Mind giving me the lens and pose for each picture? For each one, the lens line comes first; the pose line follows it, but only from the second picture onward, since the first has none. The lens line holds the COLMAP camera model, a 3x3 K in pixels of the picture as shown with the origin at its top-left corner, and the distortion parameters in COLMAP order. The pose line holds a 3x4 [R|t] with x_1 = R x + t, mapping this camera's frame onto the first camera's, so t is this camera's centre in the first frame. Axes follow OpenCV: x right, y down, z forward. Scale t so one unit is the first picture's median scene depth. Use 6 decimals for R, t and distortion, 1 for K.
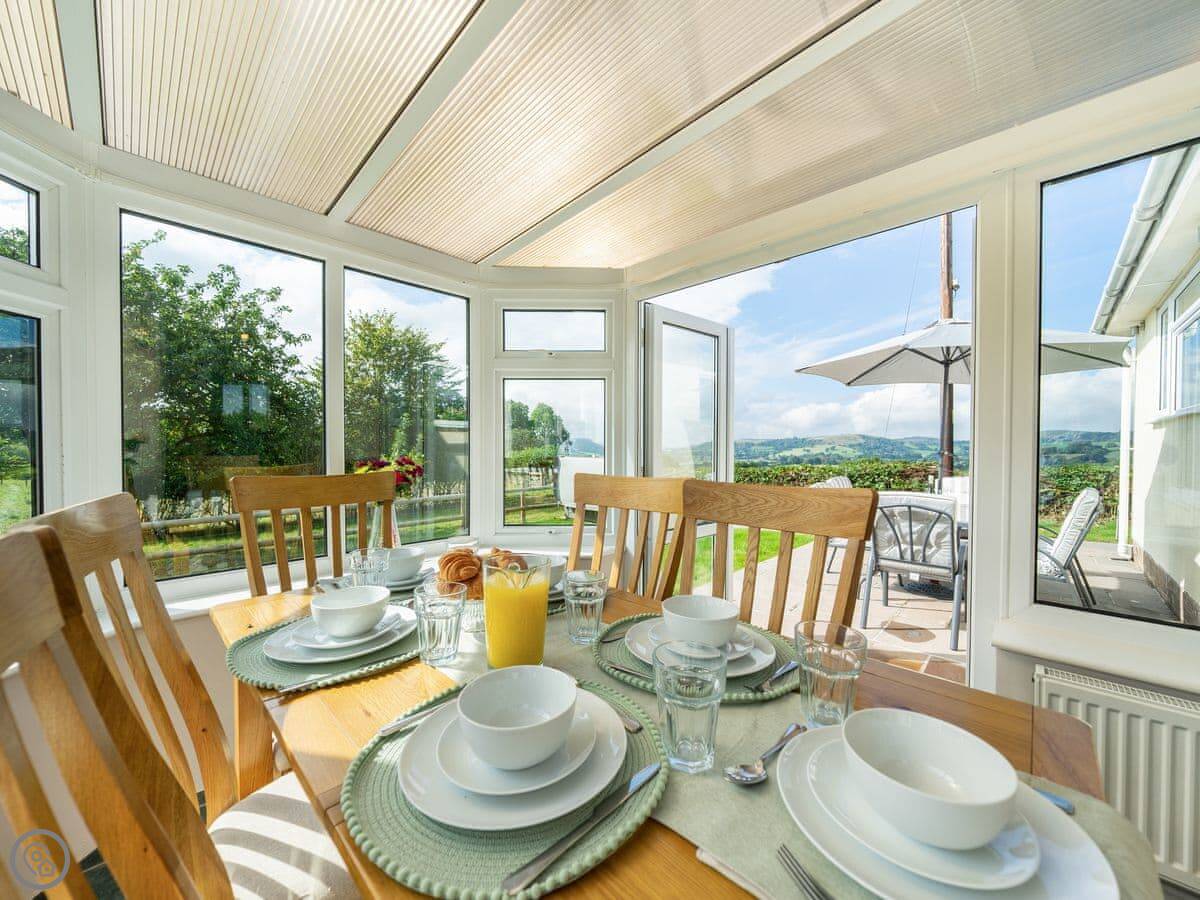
lens RADIAL K [[454.9, 0, 597.1], [0, 454.9, 457.2], [0, 0, 1]] dist [-0.006387, -0.000148]
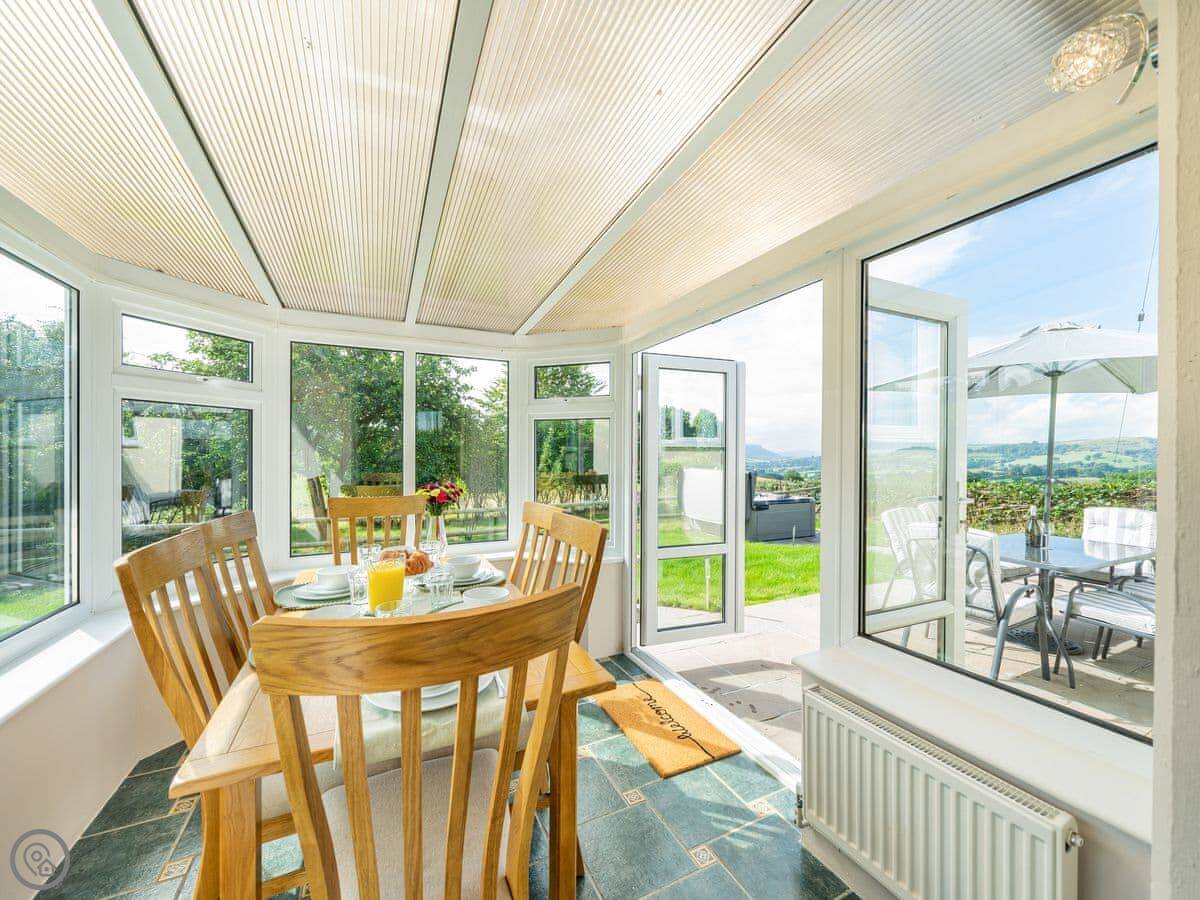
lens RADIAL K [[464.6, 0, 607.1], [0, 464.6, 457.8], [0, 0, 1]] dist [-0.000109, -0.000237]
pose [[0.939122, 0.004963, -0.343547, 0.211322], [-0.008656, 0.999920, -0.009218, -0.027134], [0.343474, 0.011631, 0.939090, -0.079828]]
